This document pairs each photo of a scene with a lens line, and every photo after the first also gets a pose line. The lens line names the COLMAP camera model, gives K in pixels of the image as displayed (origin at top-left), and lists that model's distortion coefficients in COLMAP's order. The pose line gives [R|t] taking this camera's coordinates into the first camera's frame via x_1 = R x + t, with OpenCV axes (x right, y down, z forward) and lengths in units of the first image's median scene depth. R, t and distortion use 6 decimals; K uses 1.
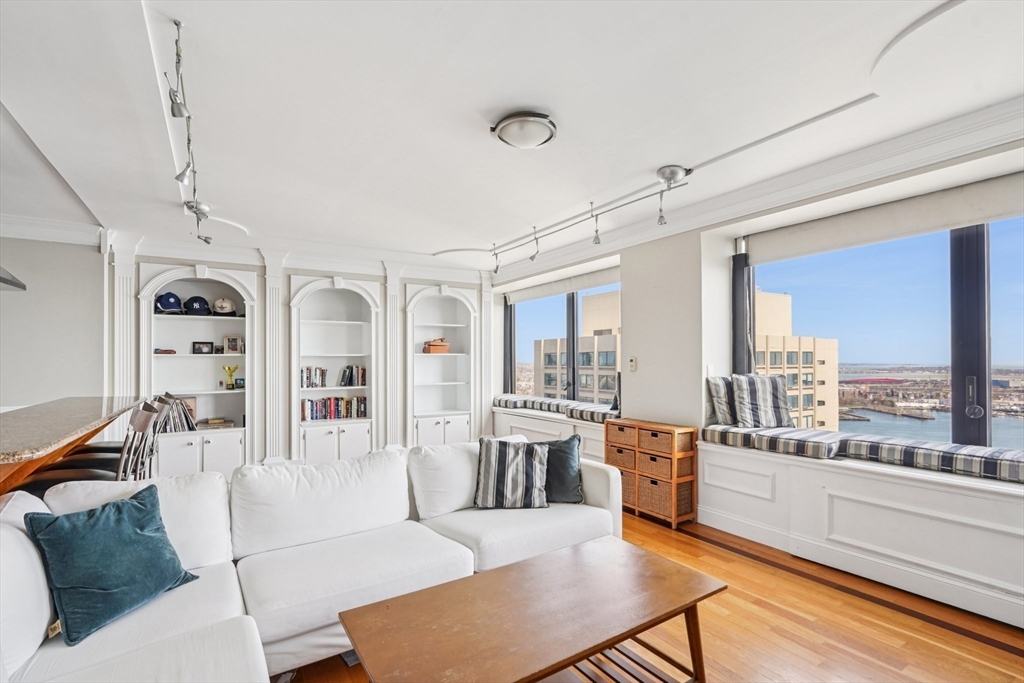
lens RADIAL K [[484.4, 0, 515.3], [0, 484.4, 357.8], [0, 0, 1]] dist [0.000359, -0.000162]
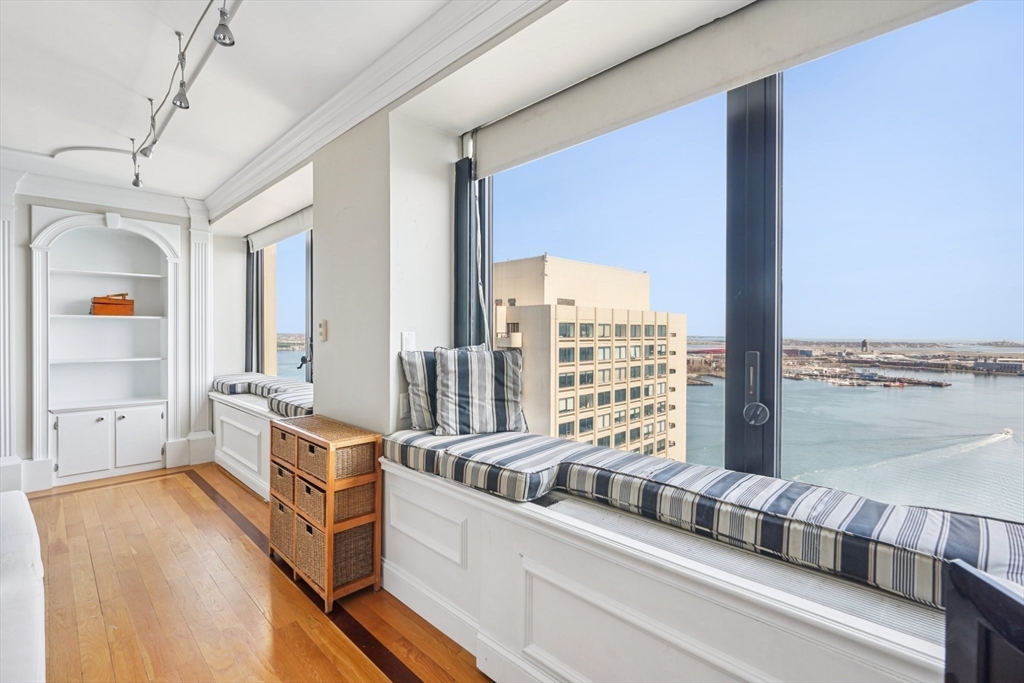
lens RADIAL K [[470.1, 0, 512.5], [0, 470.1, 338.7], [0, 0, 1]] dist [-0.000152, -0.000012]
pose [[0.974333, 0.003113, 0.225091, 0.414166], [-0.007489, 0.999799, 0.018587, 0.011562], [-0.224988, -0.019795, 0.974161, 0.402024]]
